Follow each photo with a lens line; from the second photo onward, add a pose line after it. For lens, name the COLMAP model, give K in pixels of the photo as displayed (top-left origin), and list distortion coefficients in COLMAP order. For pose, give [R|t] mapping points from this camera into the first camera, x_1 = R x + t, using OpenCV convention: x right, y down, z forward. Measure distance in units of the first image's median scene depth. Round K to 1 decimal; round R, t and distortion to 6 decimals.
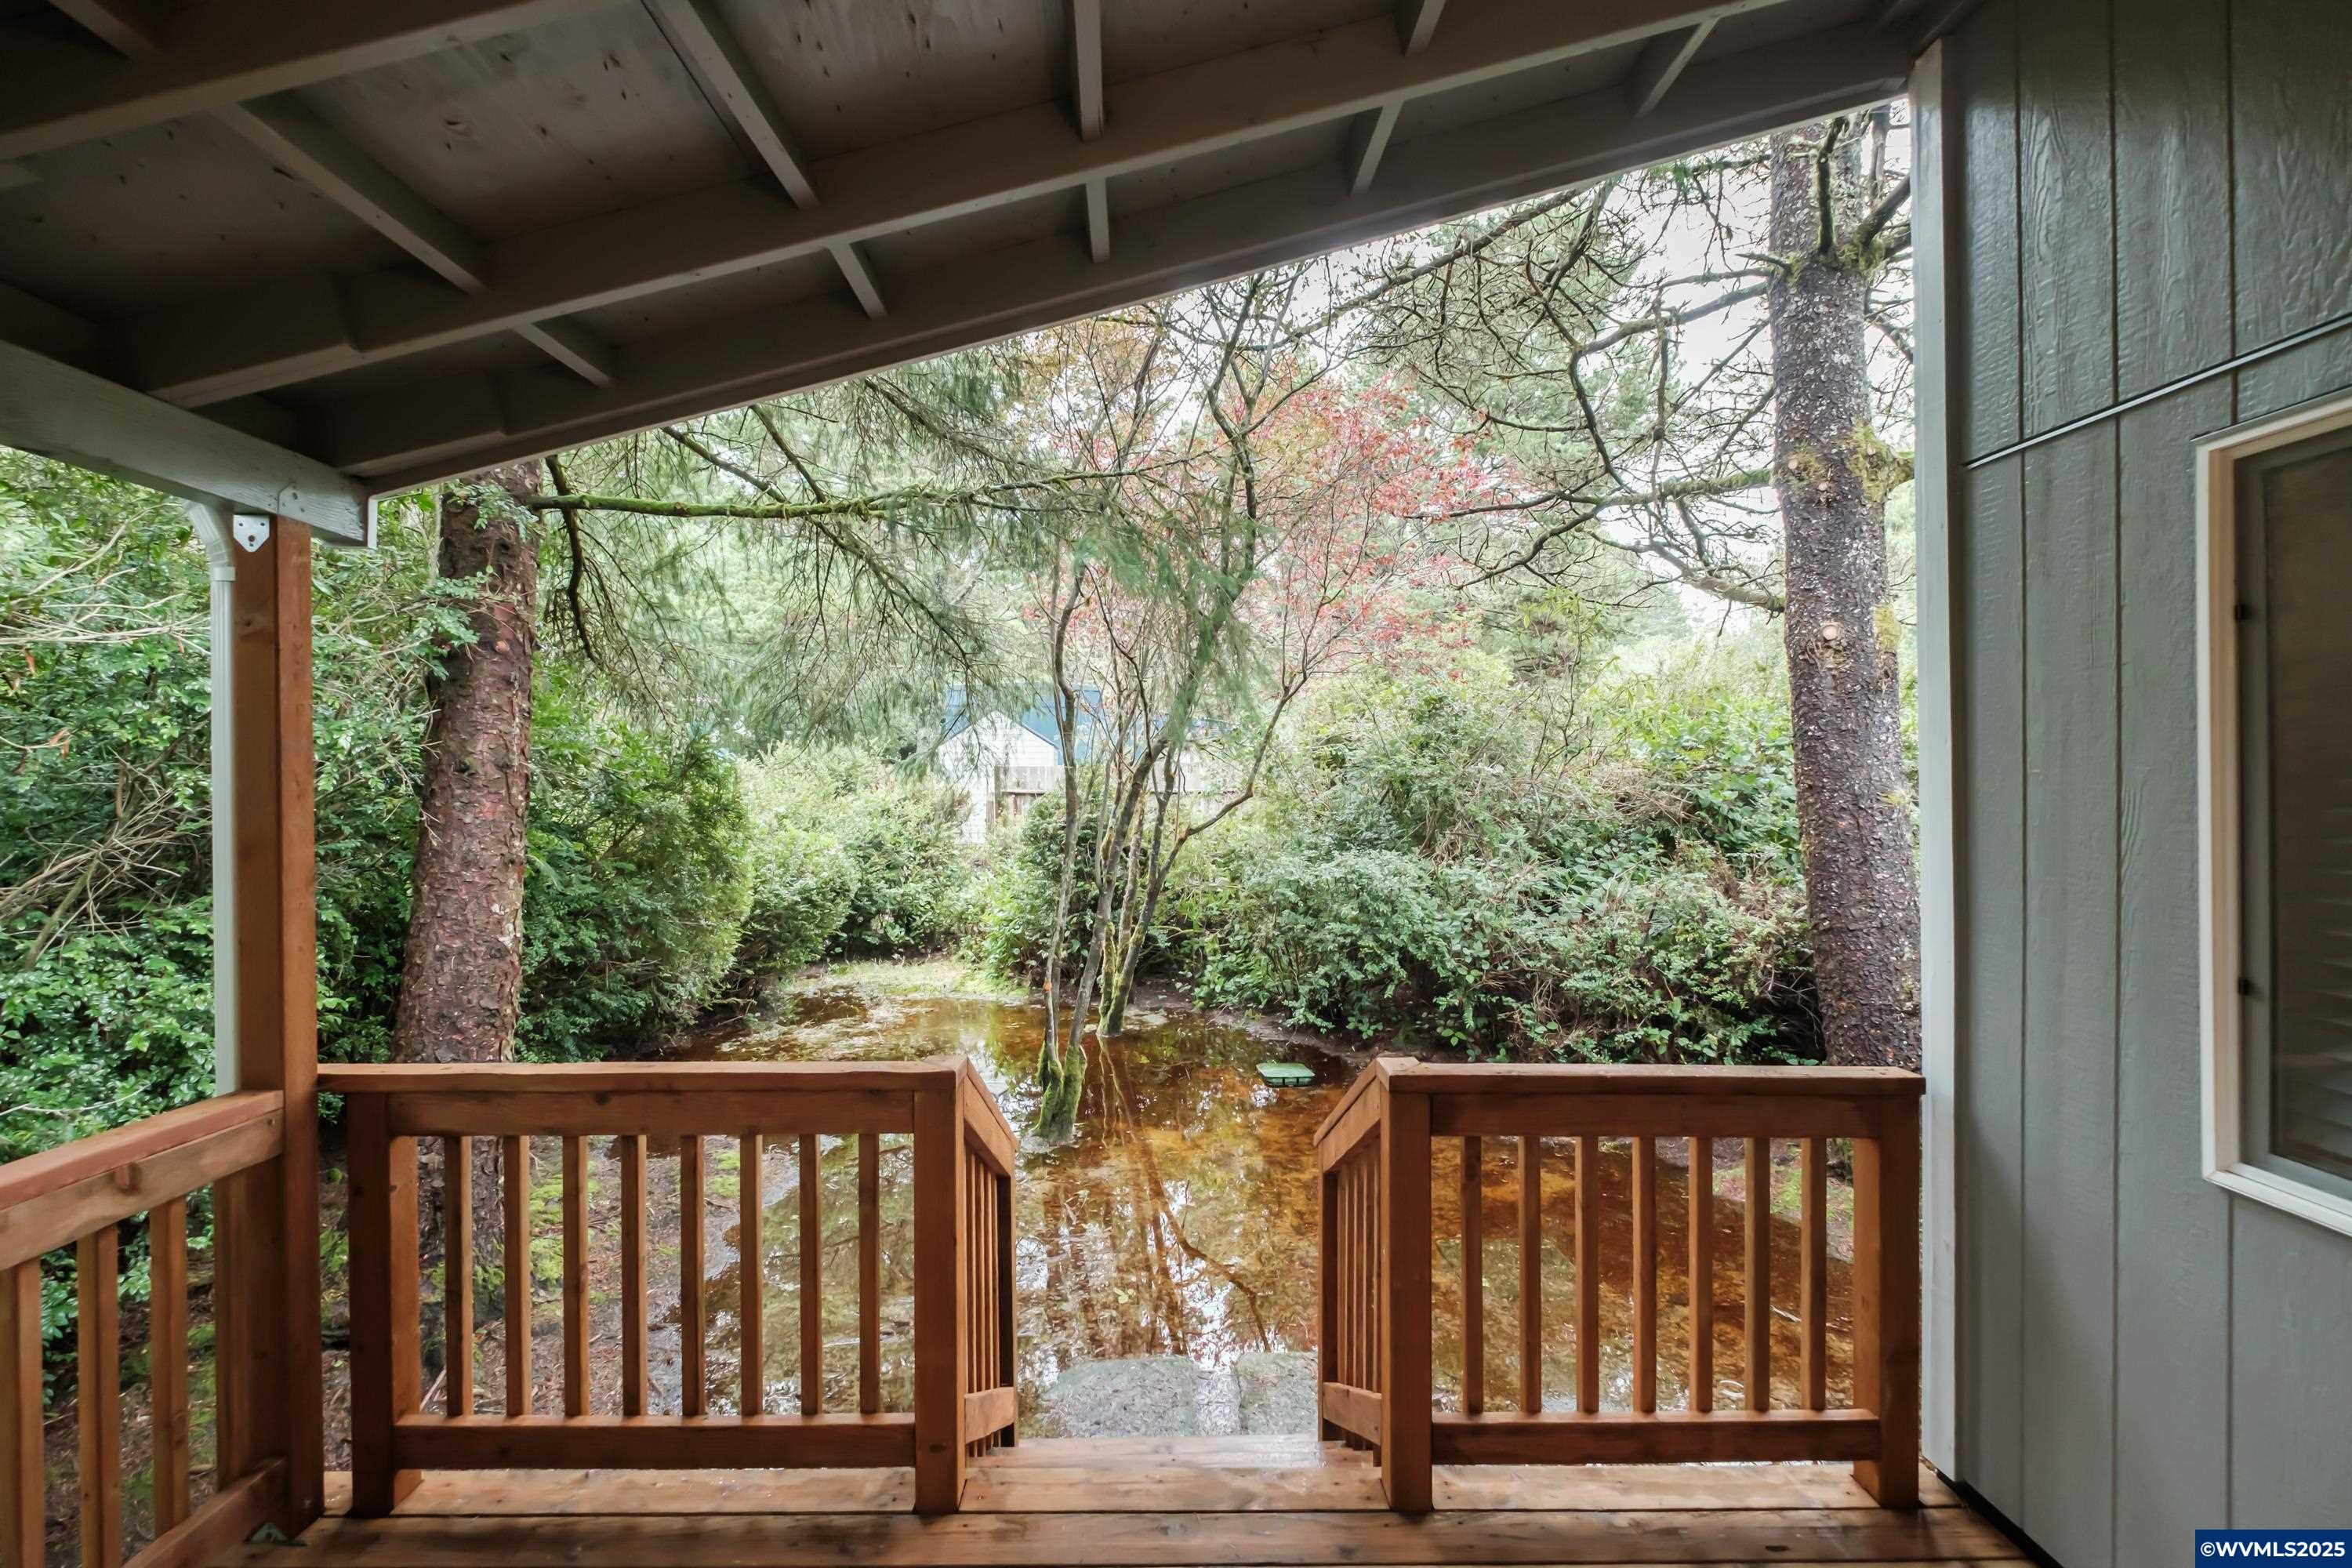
lens RADIAL K [[1023.4, 0, 1179.3], [0, 1023.4, 785.5], [0, 0, 1]] dist [-0.005261, -0.004038]
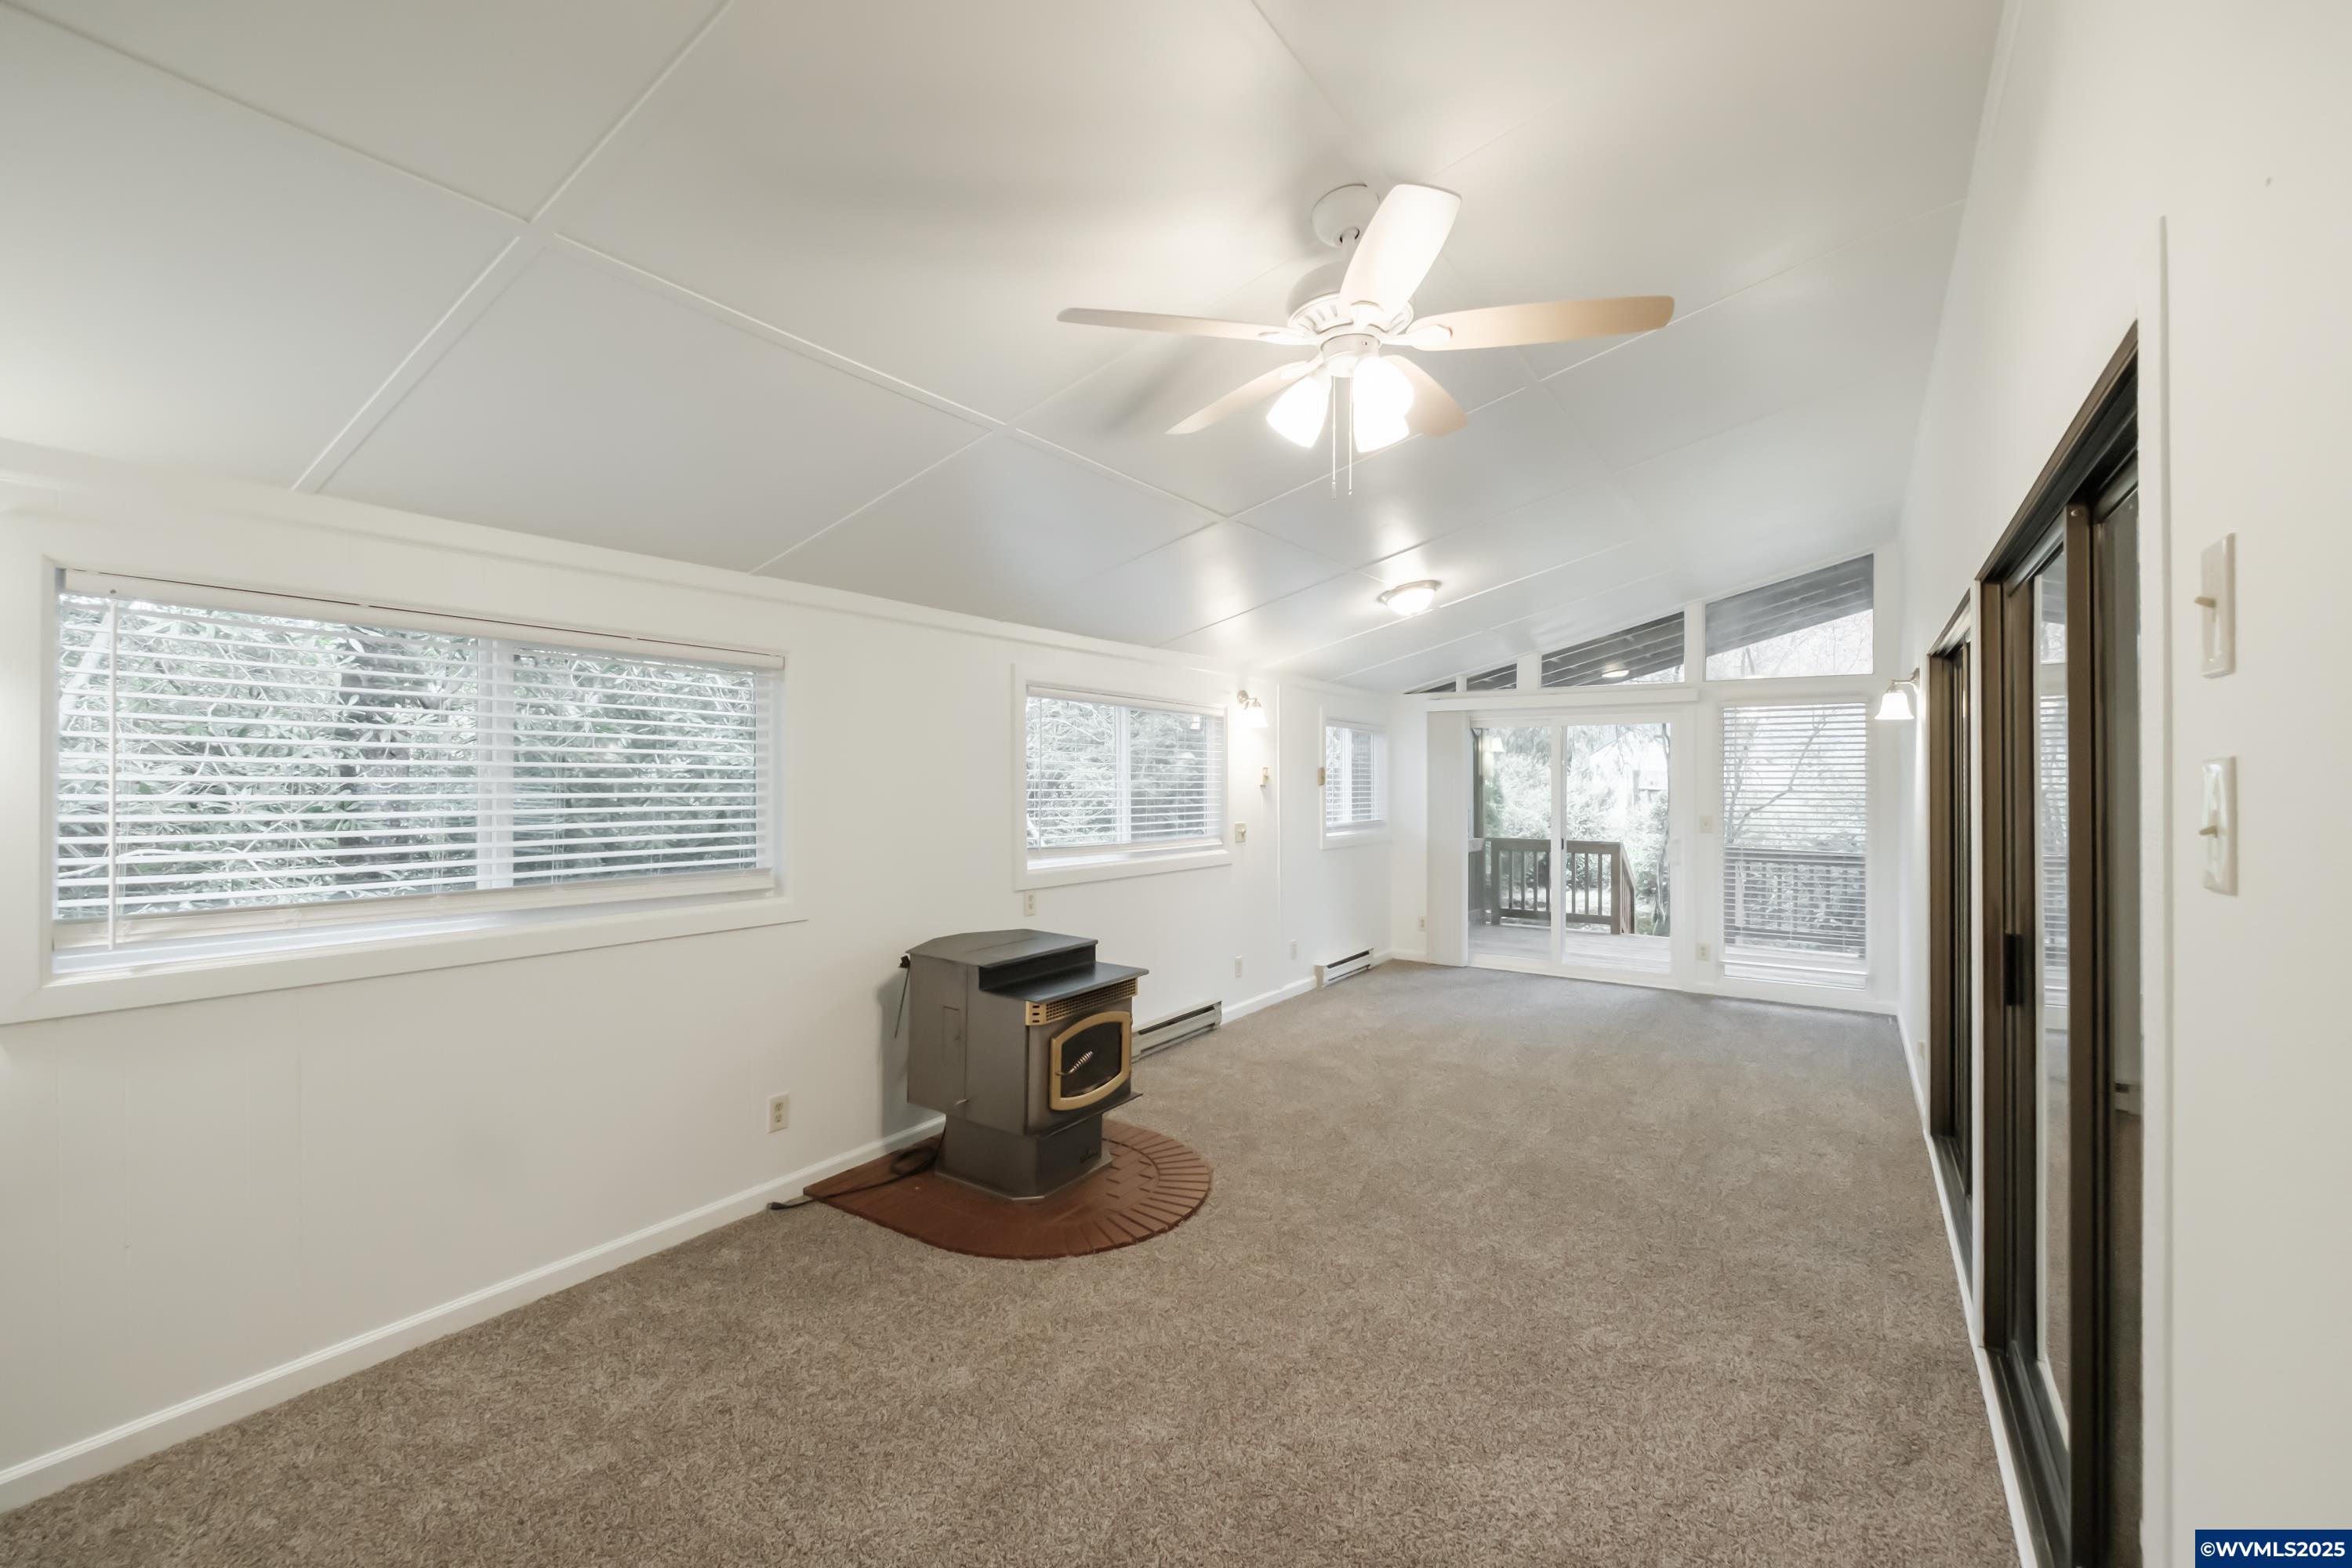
lens RADIAL K [[1023.4, 0, 1200.7], [0, 1023.4, 781.5], [0, 0, 1]] dist [-0.005261, -0.004038]
pose [[0.835105, -0.001613, -0.550088, 0.202353], [-0.001568, 0.999985, -0.005312, 0.008719], [0.550088, 0.005299, 0.835090, -1.058032]]
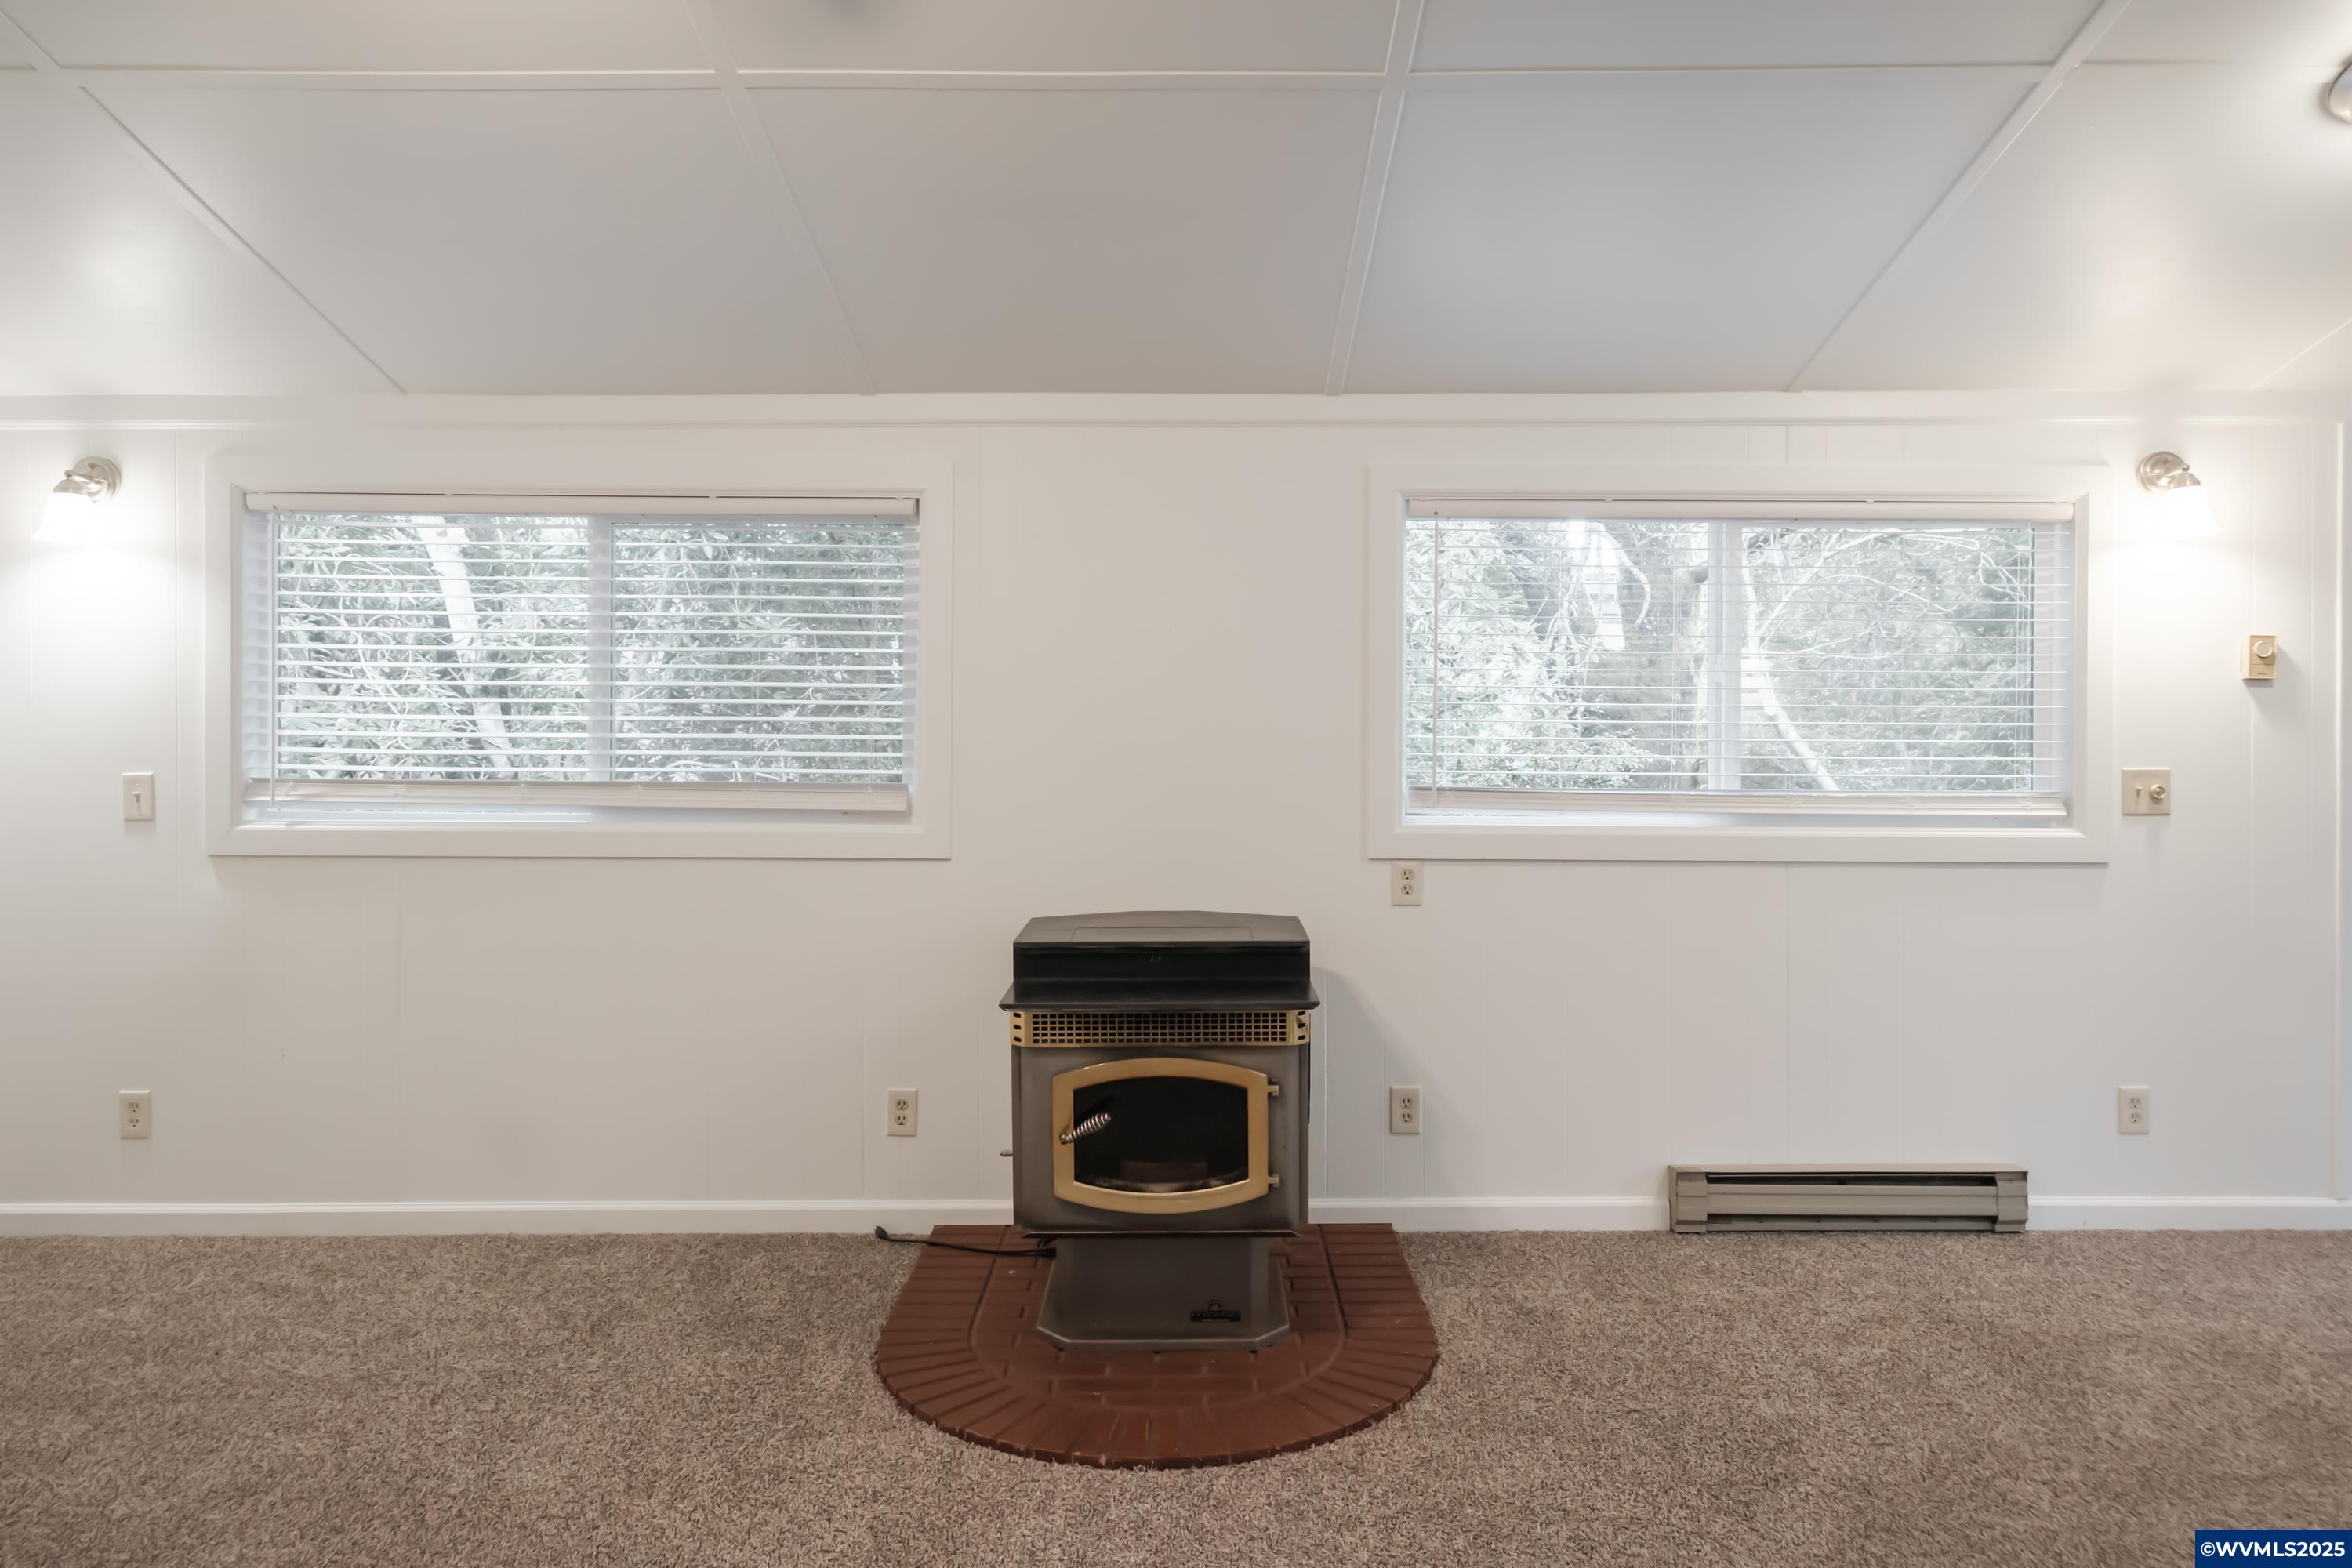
lens RADIAL K [[1561.7, 0, 1183.8], [0, 1561.7, 765.4], [0, 0, 1]] dist [0.002897, -0.001162]
pose [[-0.024455, 0.016576, -0.999563, 0.307208], [-0.007819, 0.999829, 0.016772, 0.029144], [0.999670, 0.008226, -0.024321, -0.681645]]
